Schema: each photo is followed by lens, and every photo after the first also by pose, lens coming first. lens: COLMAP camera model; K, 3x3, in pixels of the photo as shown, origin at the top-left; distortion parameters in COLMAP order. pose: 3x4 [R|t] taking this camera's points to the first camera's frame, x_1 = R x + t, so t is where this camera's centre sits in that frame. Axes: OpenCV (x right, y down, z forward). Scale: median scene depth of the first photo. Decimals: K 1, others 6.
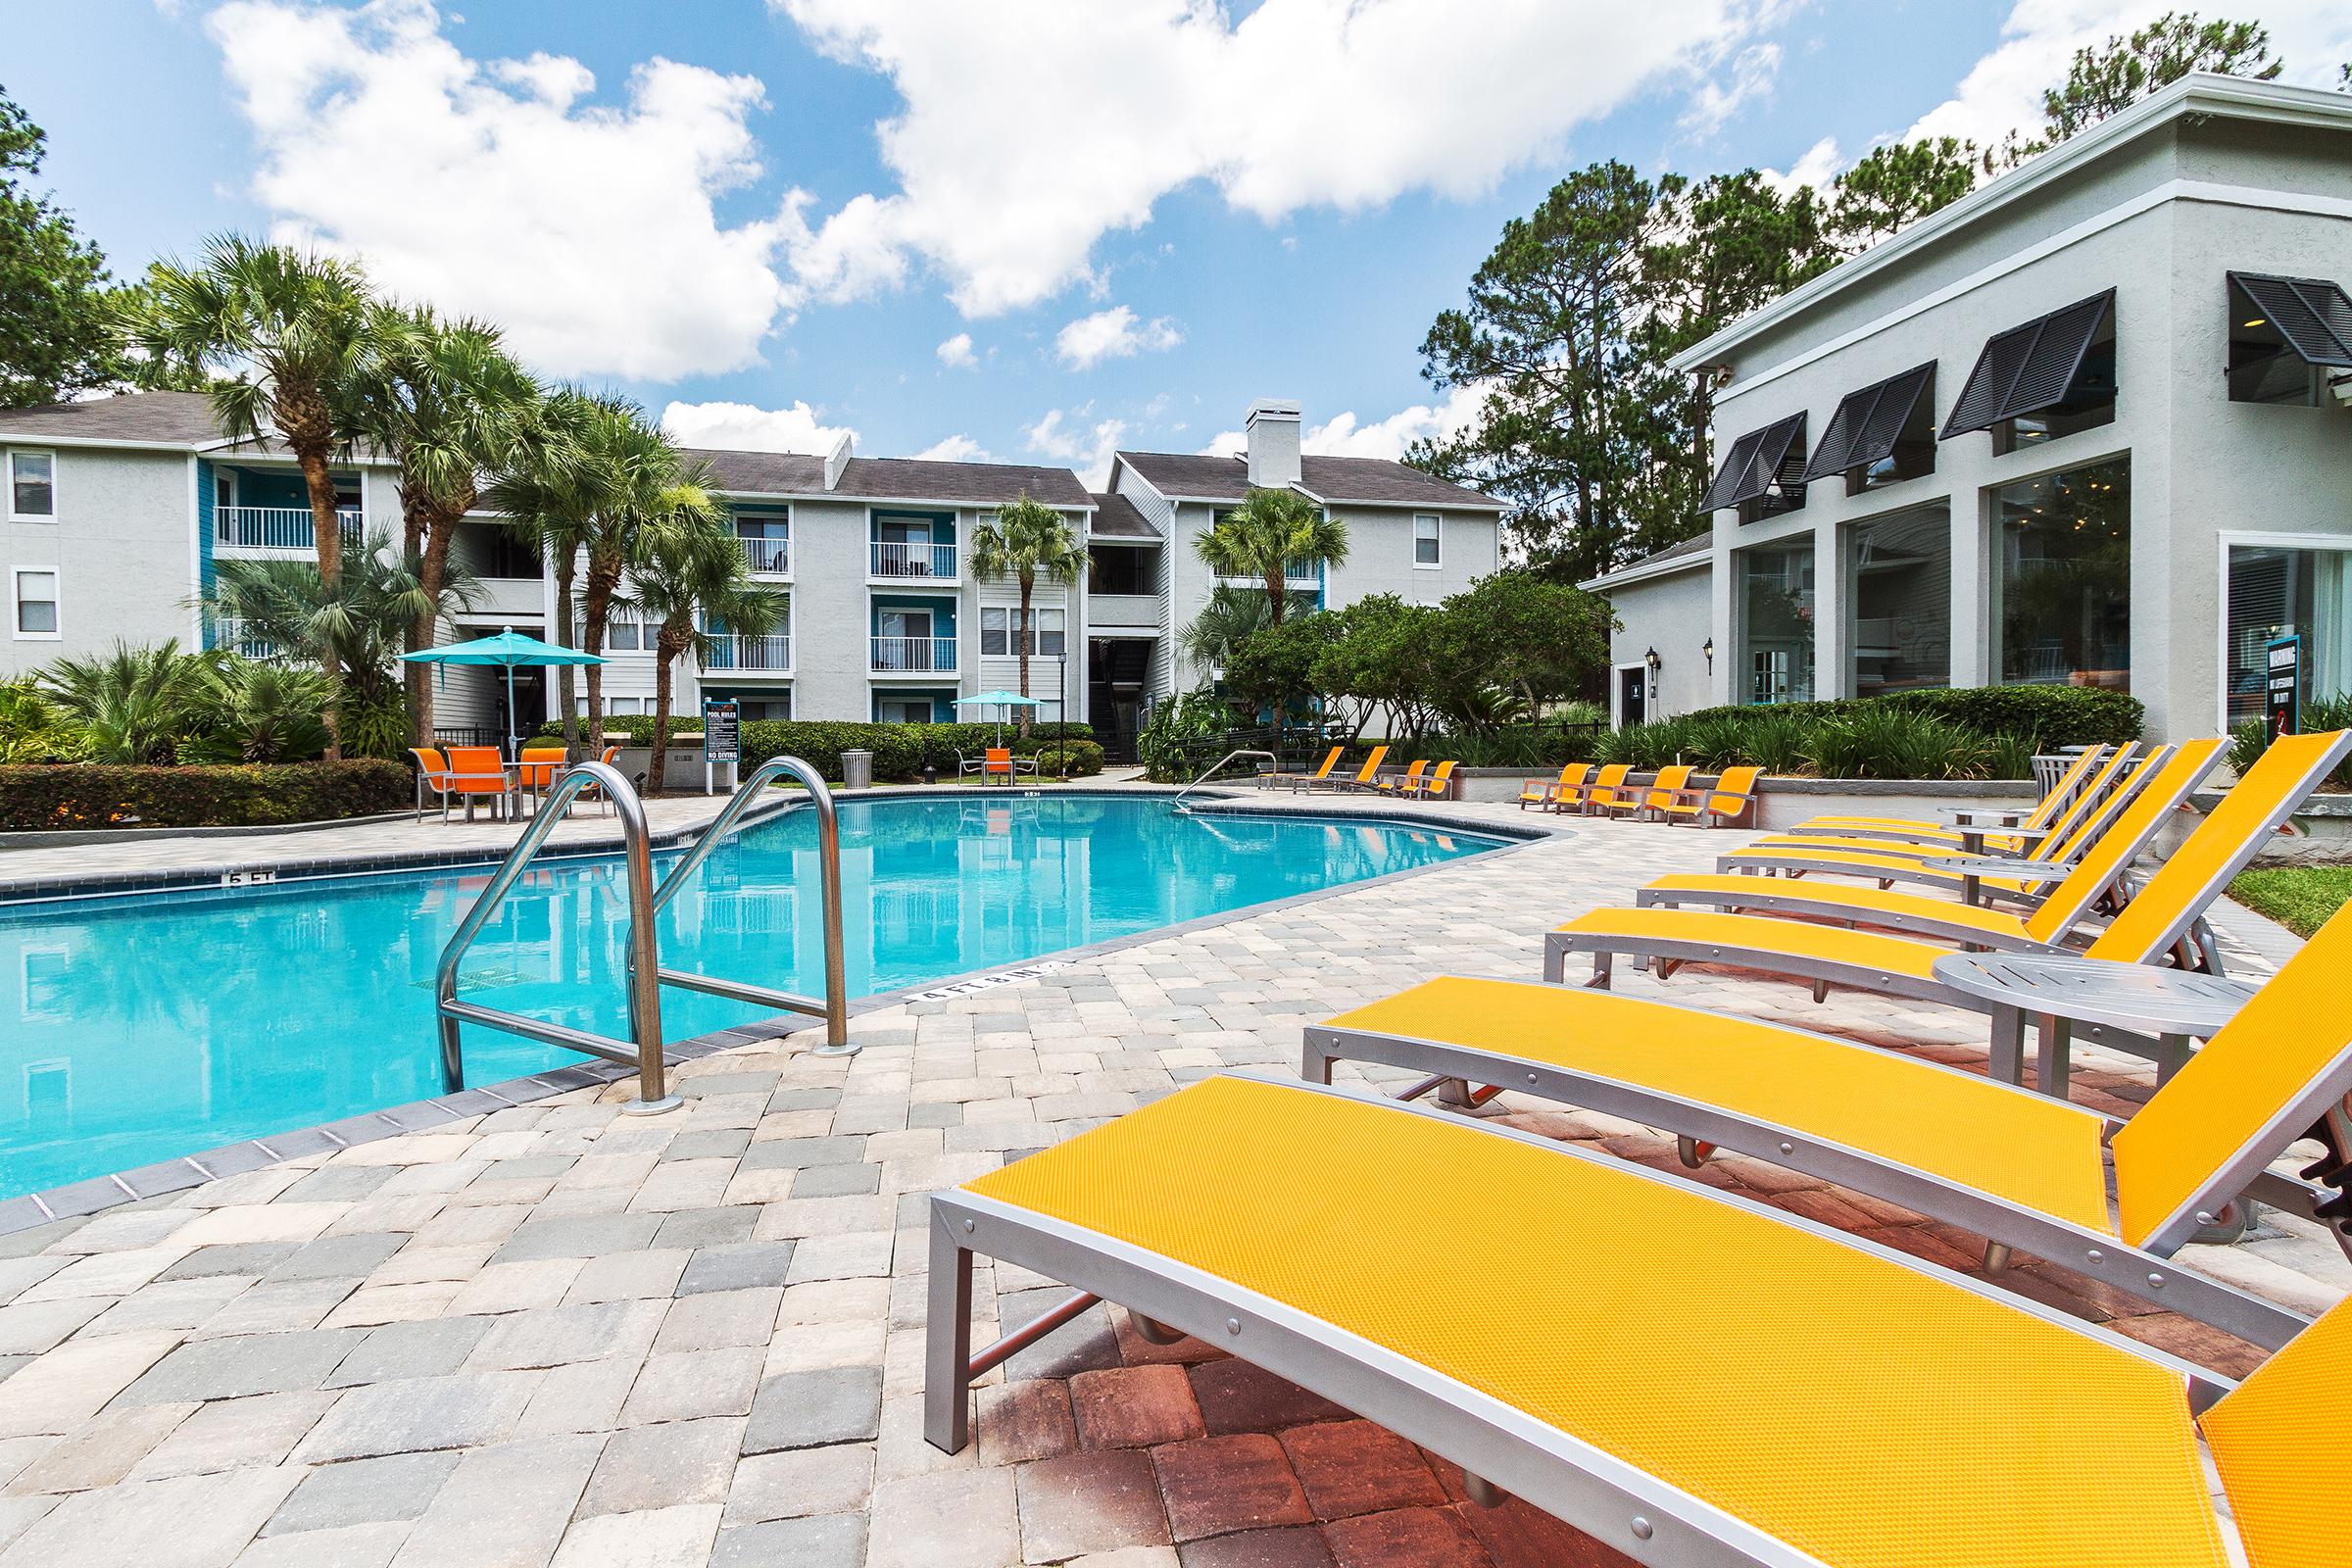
lens RADIAL K [[1111.9, 0, 1122.0], [0, 1111.9, 783.3], [0, 0, 1]] dist [0.001028, 0.000649]
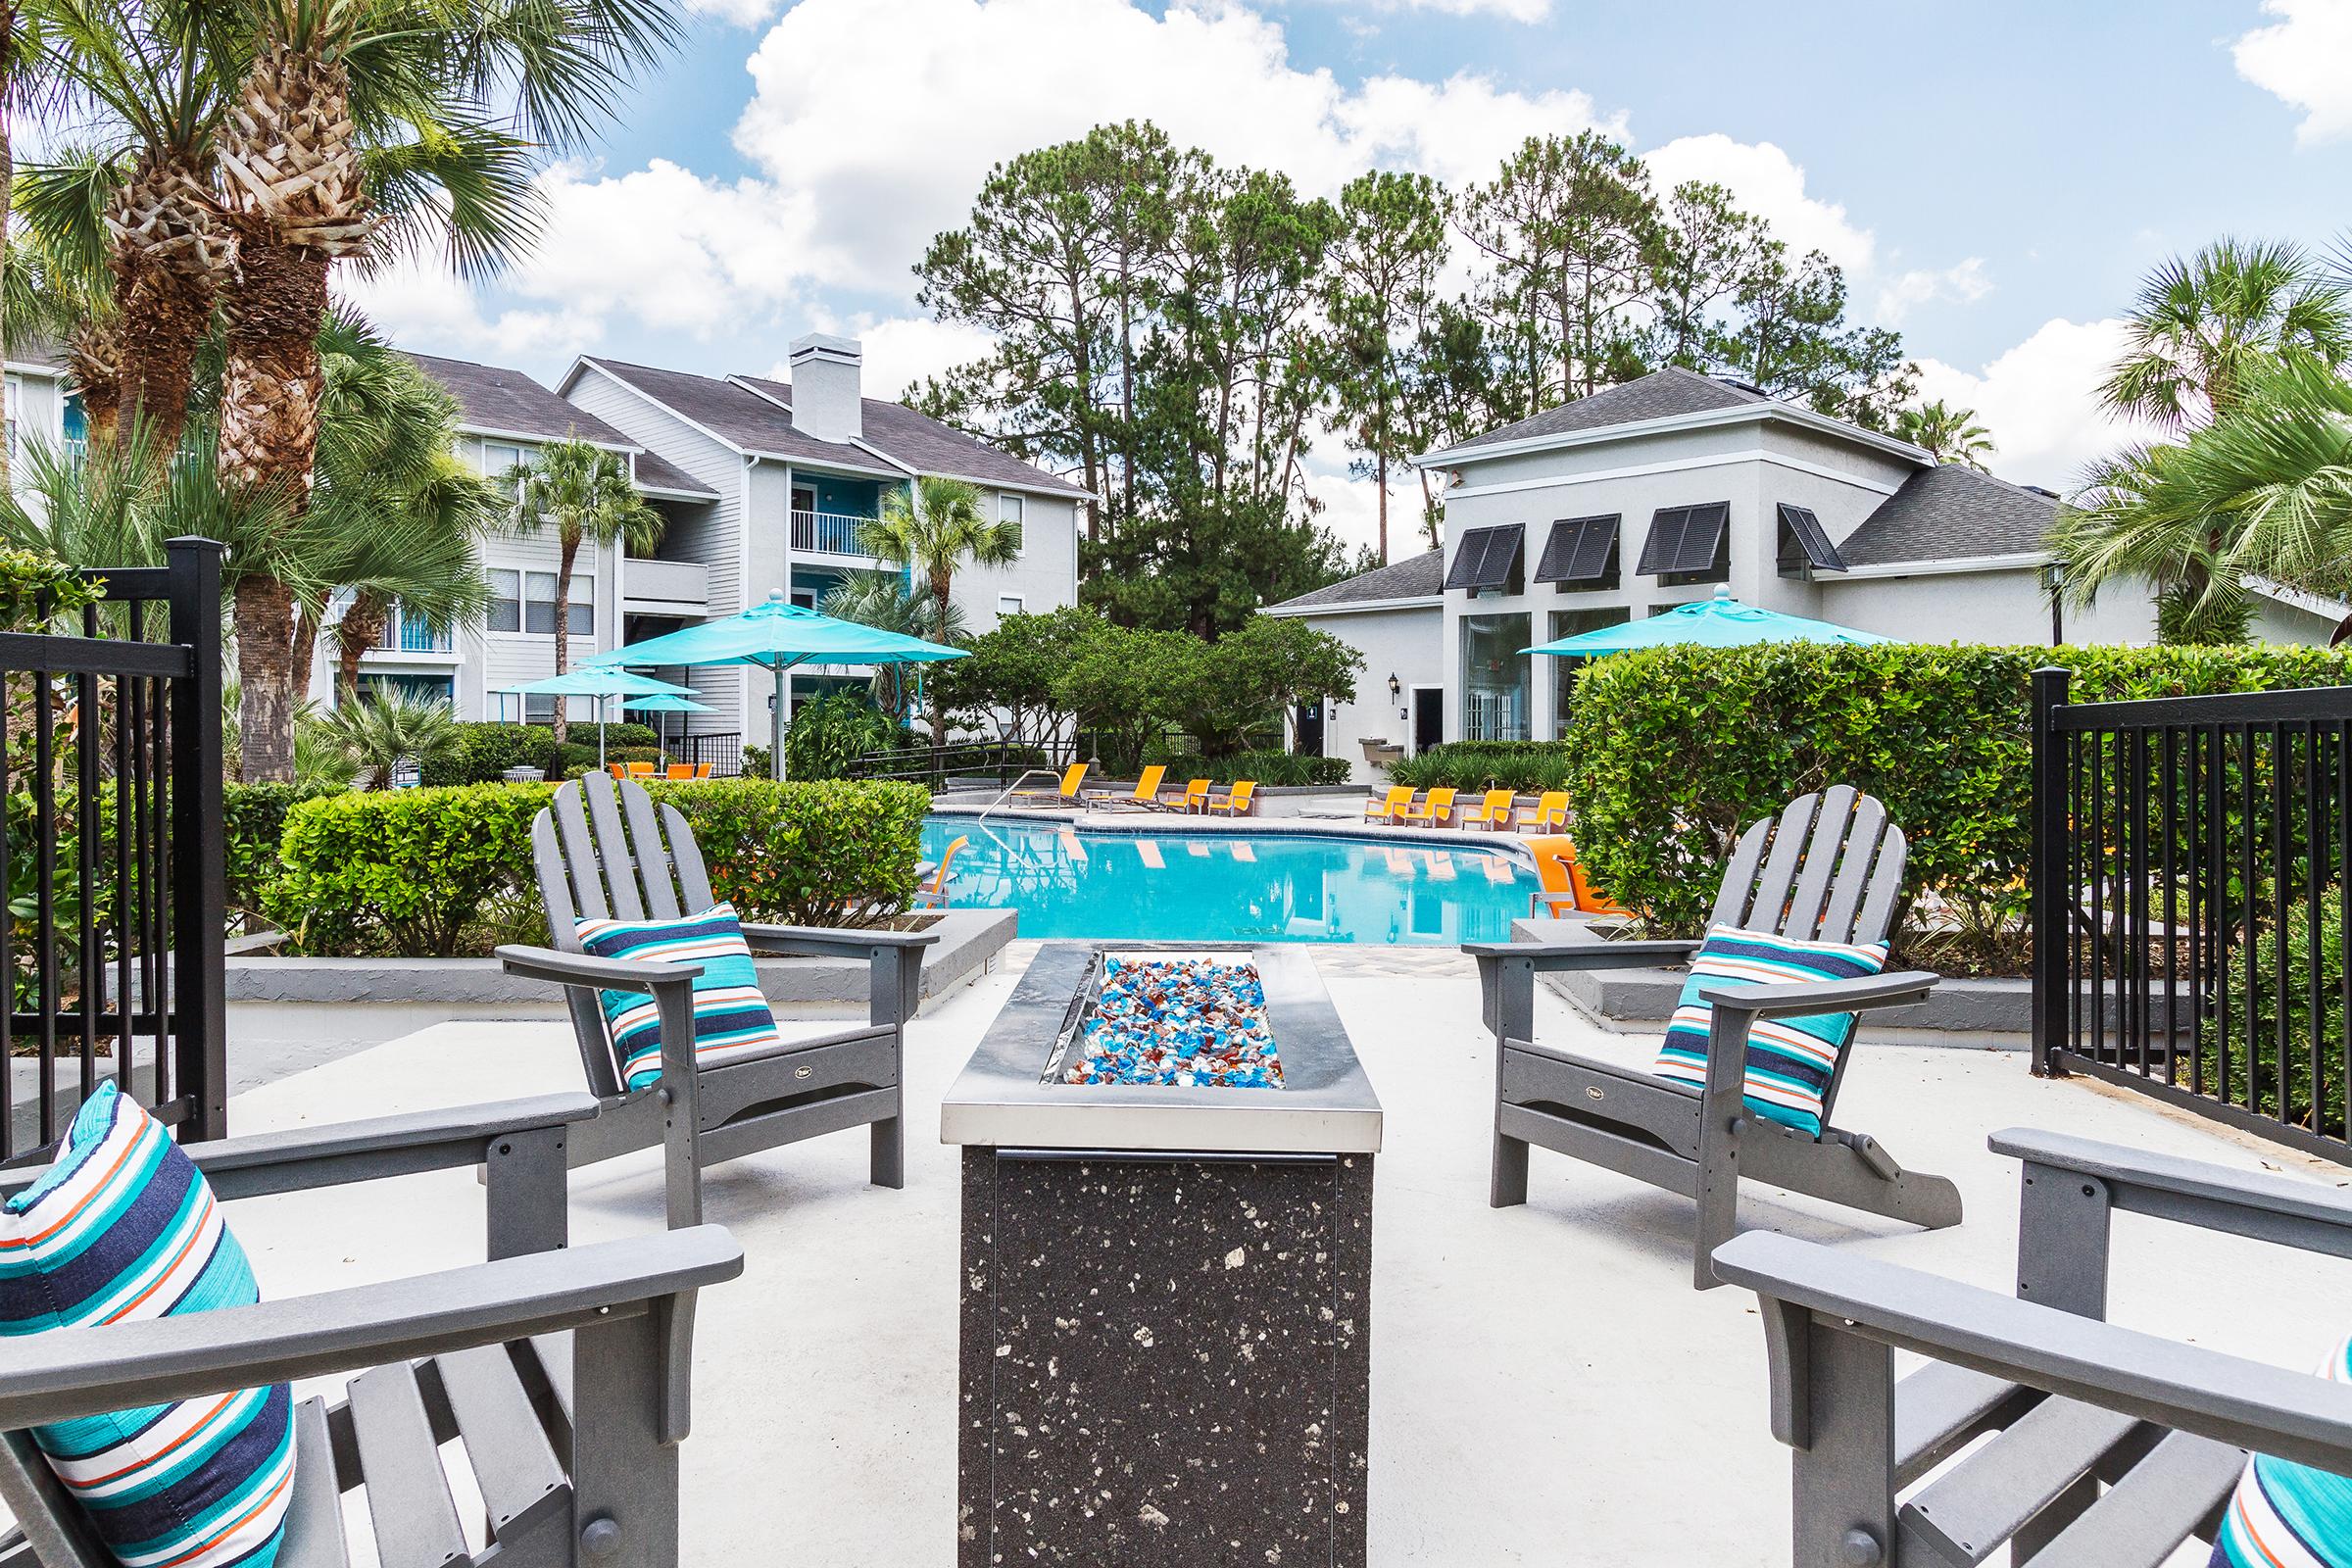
lens RADIAL K [[1637.5, 0, 1176.0], [0, 1637.5, 784.0], [0, 0, 1]] dist [0.001431, 0.000185]
pose [[0.829827, -0.009449, 0.557941, -0.360678], [0.007810, 0.999955, 0.005319, -0.014189], [-0.557966, -0.000056, 0.829864, -0.174458]]
